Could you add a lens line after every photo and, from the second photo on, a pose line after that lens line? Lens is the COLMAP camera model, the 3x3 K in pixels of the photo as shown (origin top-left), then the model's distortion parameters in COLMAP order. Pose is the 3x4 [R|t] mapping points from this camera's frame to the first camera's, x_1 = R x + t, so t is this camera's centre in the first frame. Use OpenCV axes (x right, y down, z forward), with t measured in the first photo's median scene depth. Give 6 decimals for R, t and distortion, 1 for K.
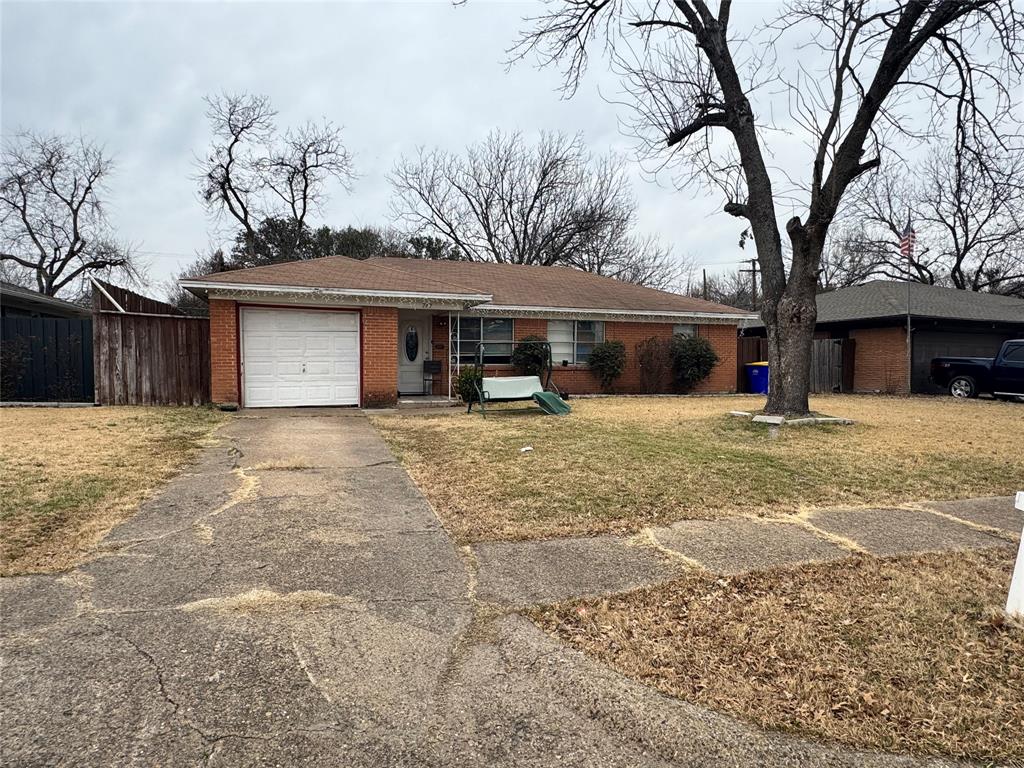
lens RADIAL K [[626.7, 0, 511.9], [0, 626.7, 385.0], [0, 0, 1]] dist [-0.006871, 0.006424]
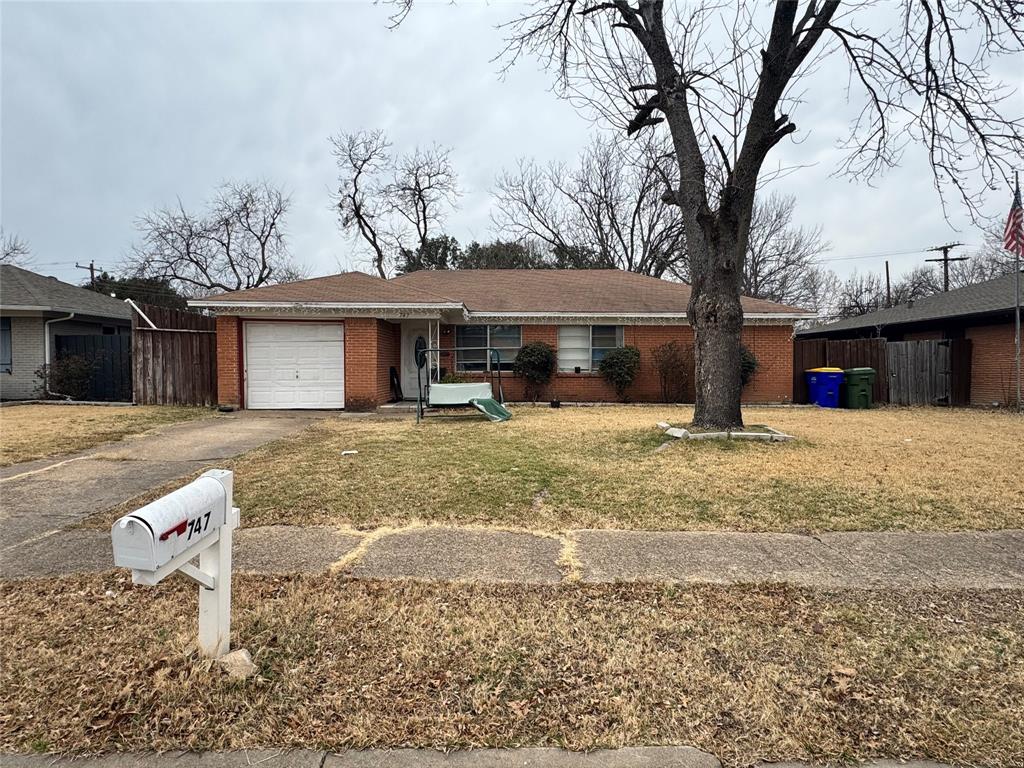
lens RADIAL K [[626.7, 0, 510.6], [0, 626.7, 382.4], [0, 0, 1]] dist [-0.006871, 0.006424]
pose [[0.945699, 0.004121, -0.325017, 0.379467], [-0.009502, 0.999843, -0.014971, -0.000192], [0.324904, 0.017247, 0.945590, 0.070219]]
